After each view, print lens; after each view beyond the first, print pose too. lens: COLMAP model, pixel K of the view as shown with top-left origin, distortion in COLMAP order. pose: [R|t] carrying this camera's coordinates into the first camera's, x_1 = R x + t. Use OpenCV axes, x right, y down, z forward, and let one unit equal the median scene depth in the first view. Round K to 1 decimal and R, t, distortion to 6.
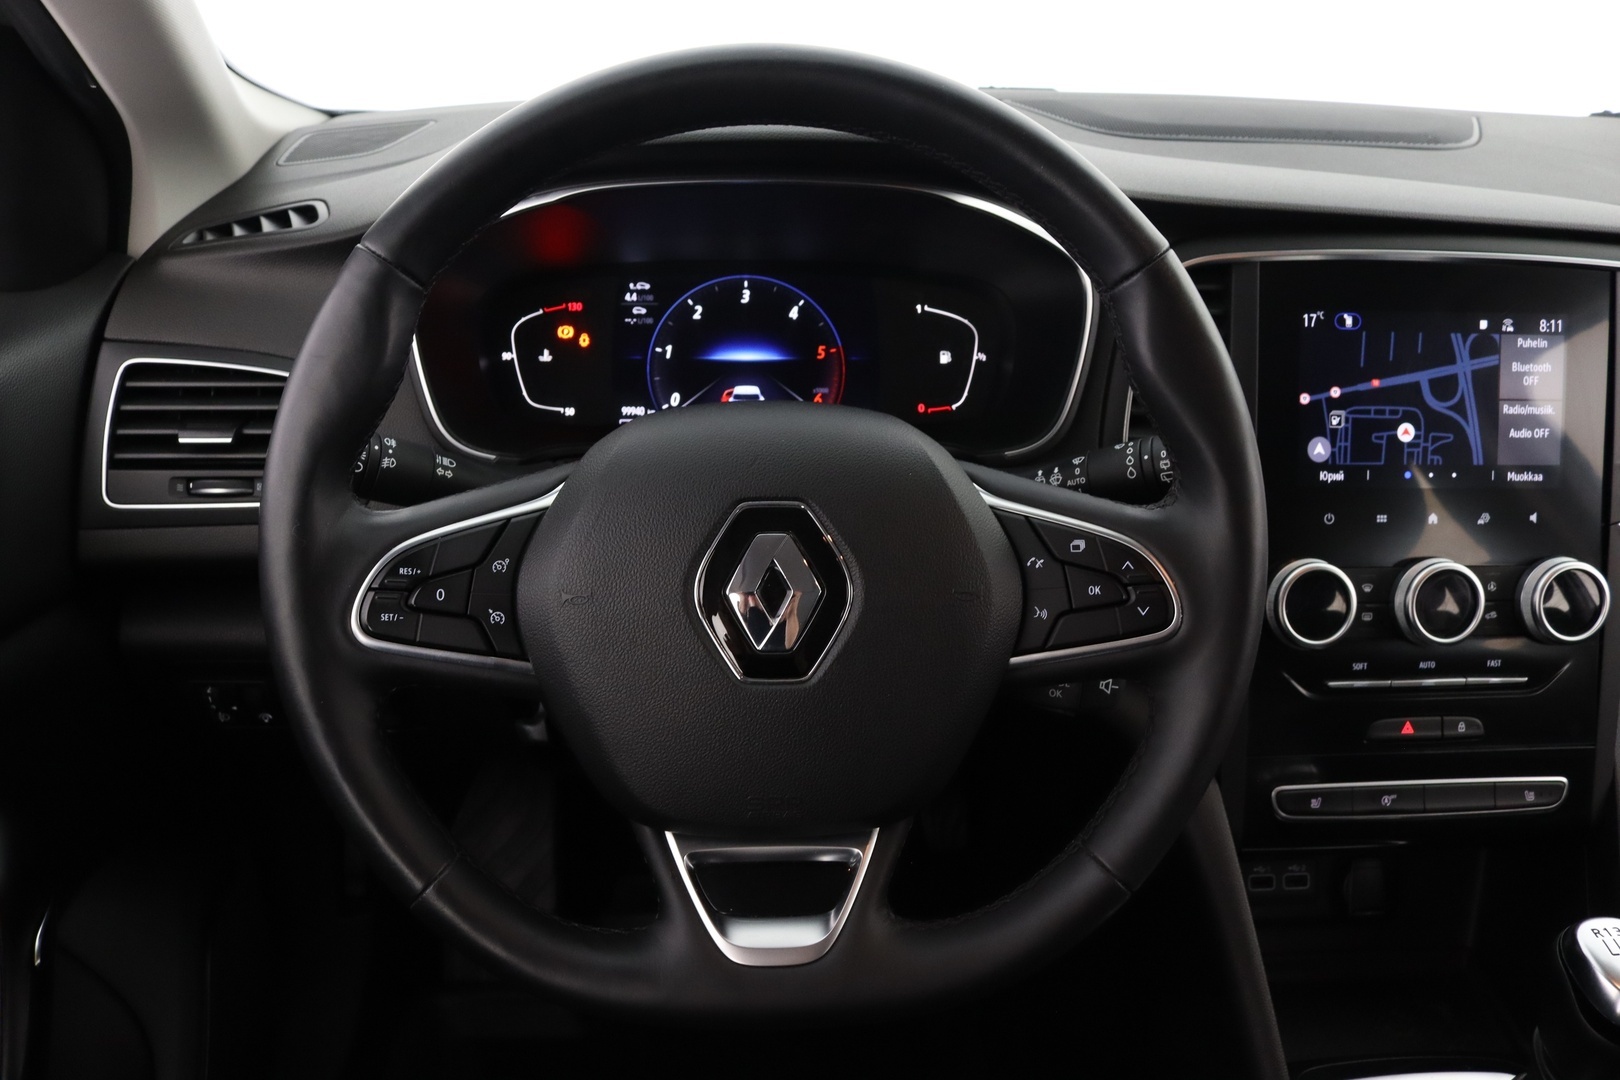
lens RADIAL K [[1351.2, 0, 806.2], [0, 1351.2, 552.0], [0, 0, 1]] dist [-0.166123, 0.143387]
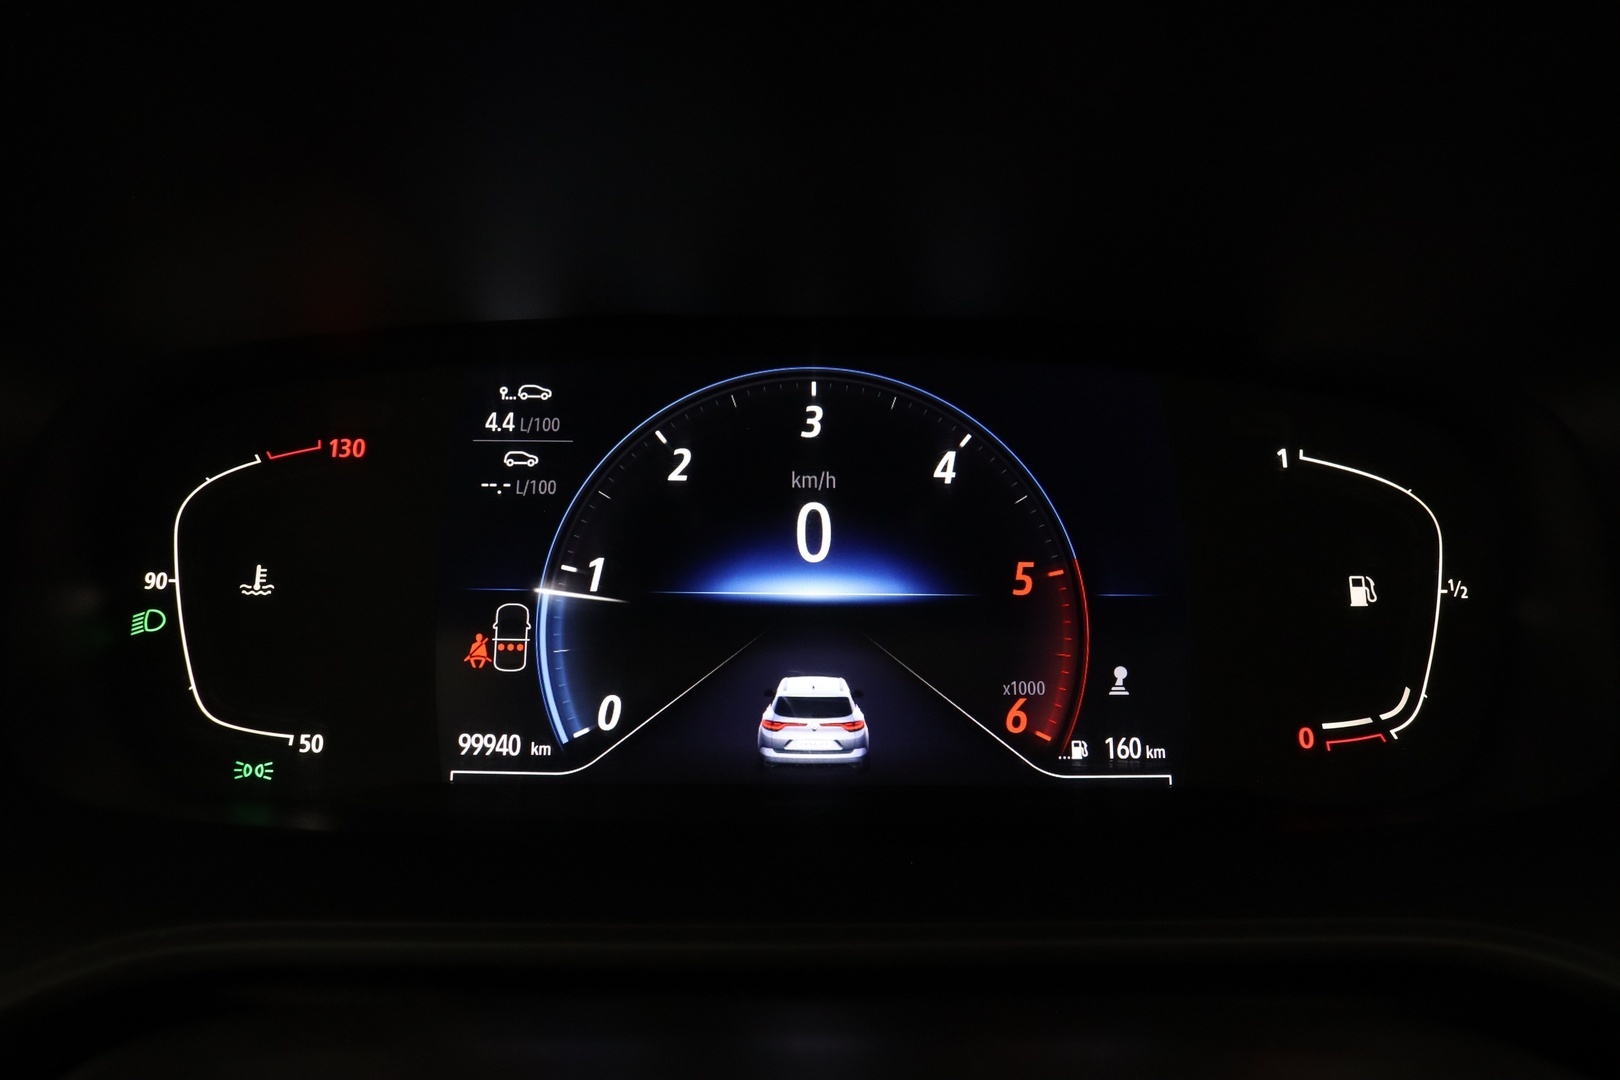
lens RADIAL K [[1359.7, 0, 810.0], [0, 1359.7, 540.0], [0, 0, 1]] dist [-0.169704, 0.150179]
pose [[0.998799, 0.005924, -0.048638, -0.032615], [-0.011418, 0.993477, -0.113461, -0.136899], [0.047649, 0.113880, 0.992351, 0.748358]]
